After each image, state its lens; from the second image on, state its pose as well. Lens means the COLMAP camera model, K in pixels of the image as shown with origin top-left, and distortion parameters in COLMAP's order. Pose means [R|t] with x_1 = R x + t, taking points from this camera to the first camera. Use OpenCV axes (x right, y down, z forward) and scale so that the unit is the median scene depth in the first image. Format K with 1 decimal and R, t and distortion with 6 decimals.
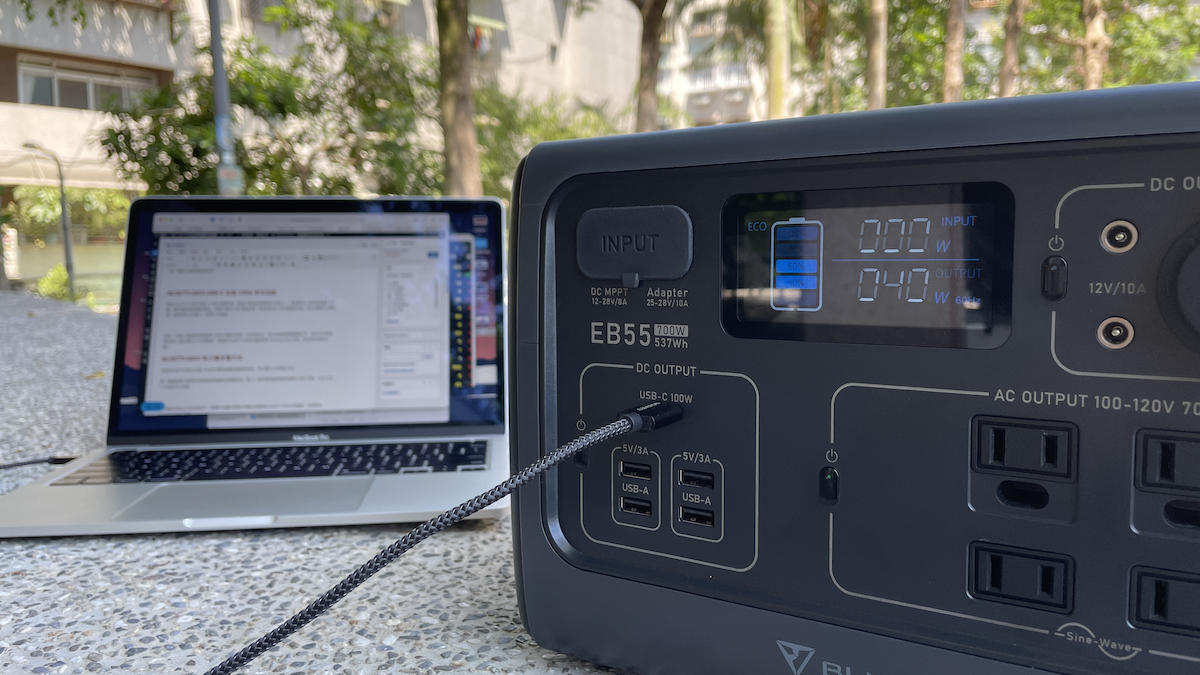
lens RADIAL K [[921.6, 0, 590.5], [0, 921.6, 330.4], [0, 0, 1]] dist [0.072856, -0.109990]
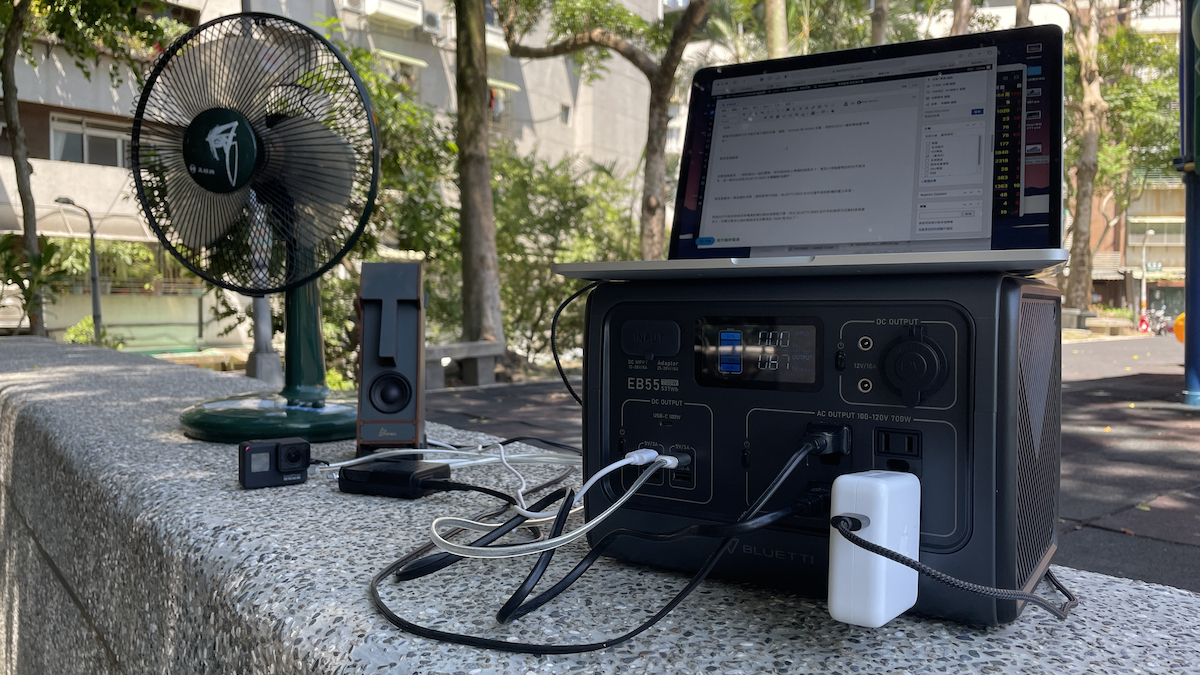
lens RADIAL K [[971.3, 0, 544.1], [0, 971.3, 342.1], [0, 0, 1]] dist [0.084169, -0.135496]
pose [[0.998625, 0.006160, -0.052057, -0.080058], [-0.008243, 0.999170, -0.039887, -0.001038], [0.051768, 0.040261, 0.997847, -1.196644]]
